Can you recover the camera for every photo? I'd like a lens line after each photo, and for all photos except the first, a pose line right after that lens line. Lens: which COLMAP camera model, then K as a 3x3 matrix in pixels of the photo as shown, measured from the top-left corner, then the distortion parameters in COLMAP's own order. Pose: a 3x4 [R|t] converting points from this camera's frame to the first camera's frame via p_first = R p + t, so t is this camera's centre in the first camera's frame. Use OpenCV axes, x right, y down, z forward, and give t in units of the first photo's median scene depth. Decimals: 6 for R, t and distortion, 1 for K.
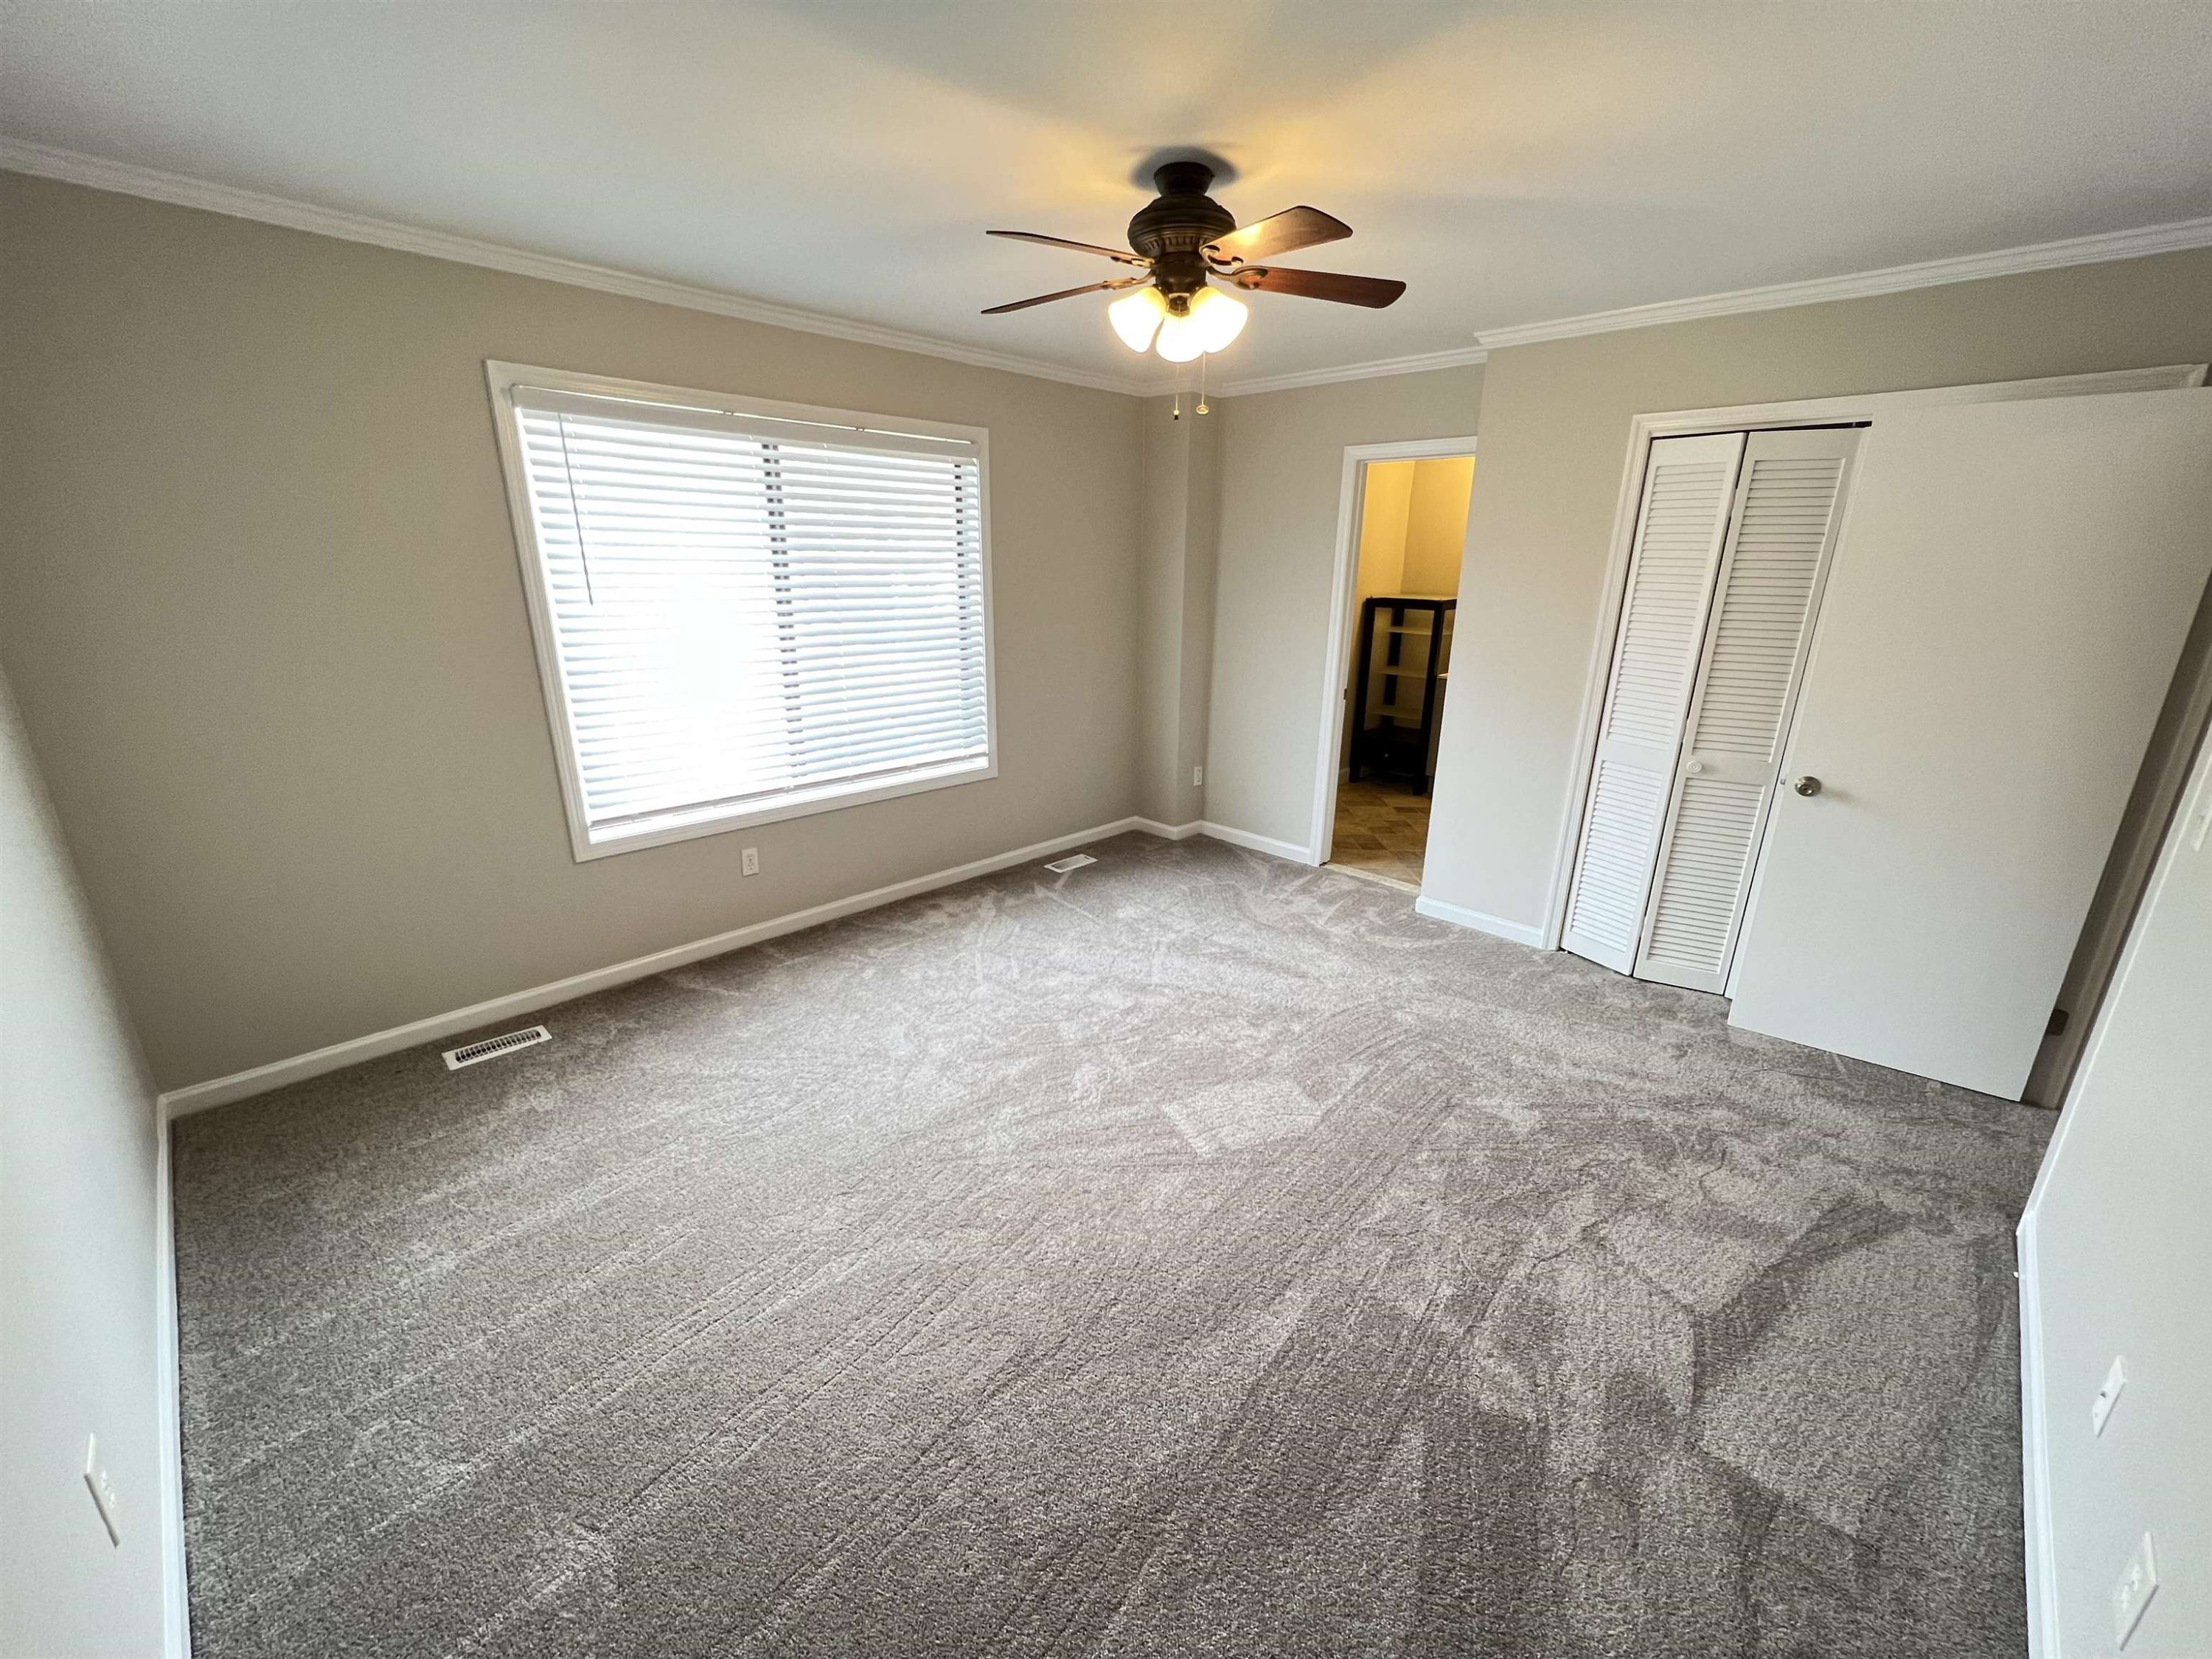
lens RADIAL K [[885.8, 0, 1110.2], [0, 885.8, 836.5], [0, 0, 1]] dist [-0.001306, 0.000249]
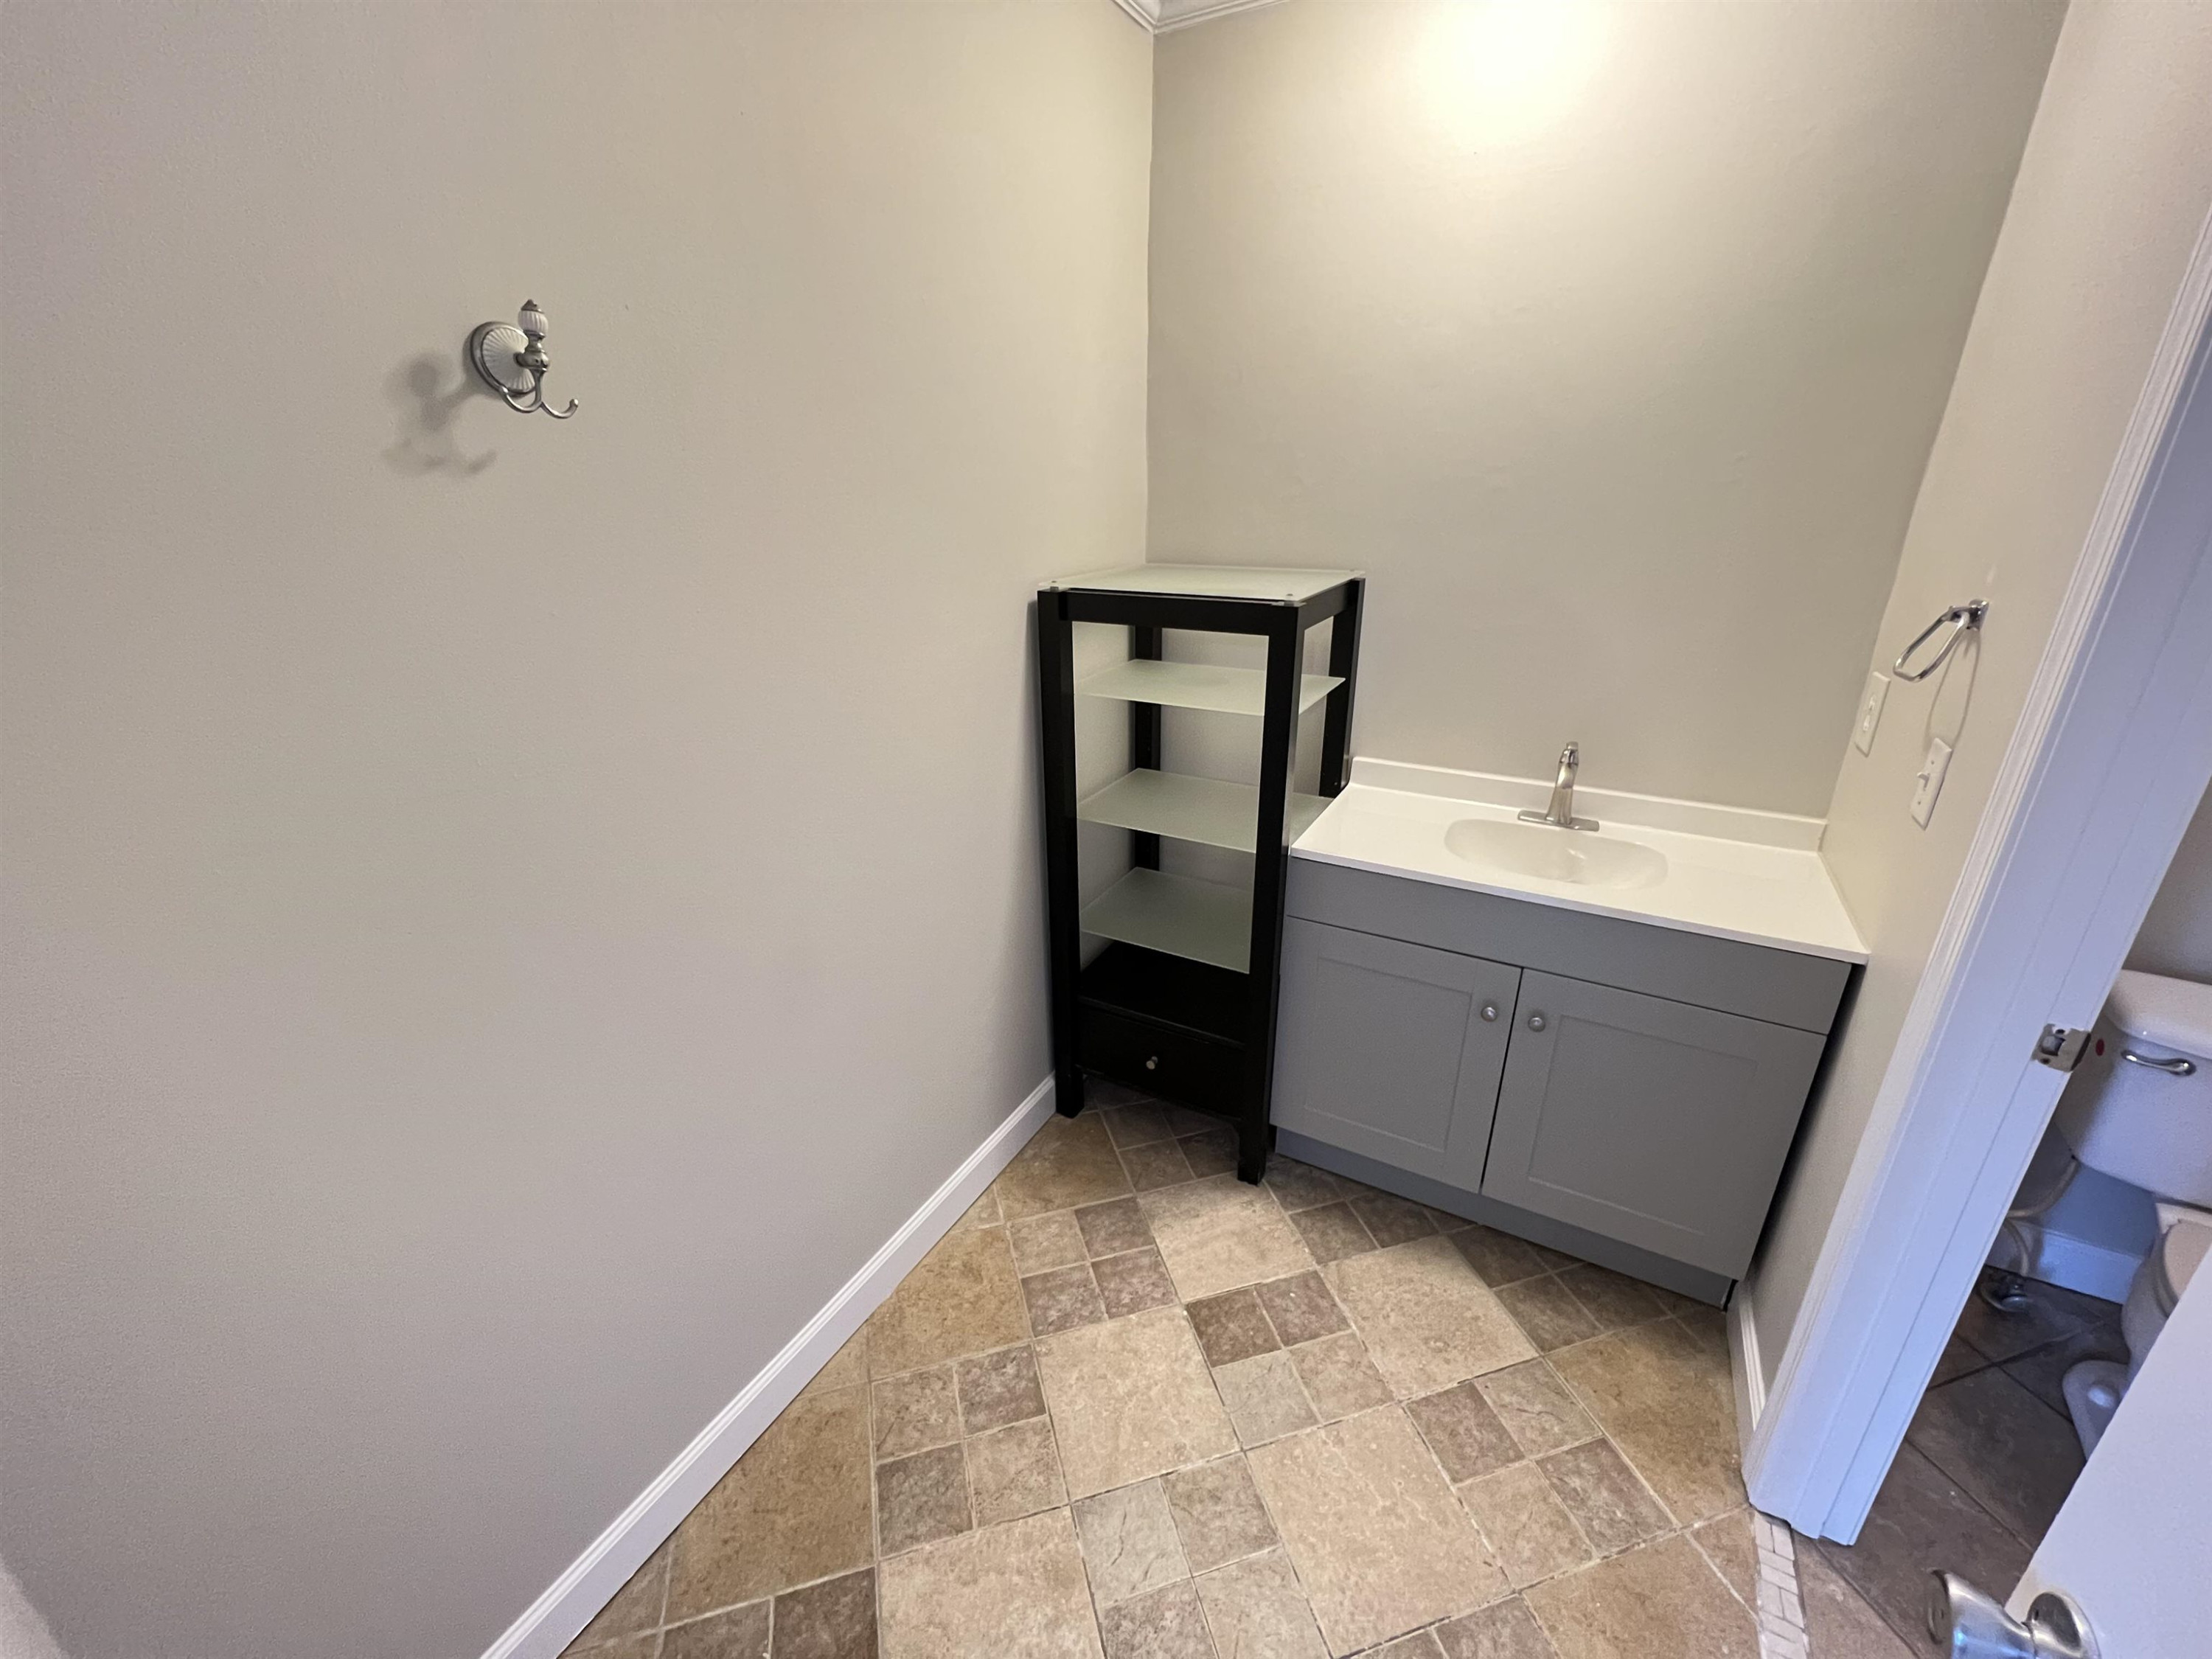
lens RADIAL K [[885.8, 0, 1107.5], [0, 885.8, 826.8], [0, 0, 1]] dist [-0.001306, 0.000249]
pose [[0.964592, -0.123870, 0.232849, 0.233478], [0.106499, 0.990604, 0.085798, -0.213042], [-0.241289, -0.057962, 0.968721, 0.703820]]
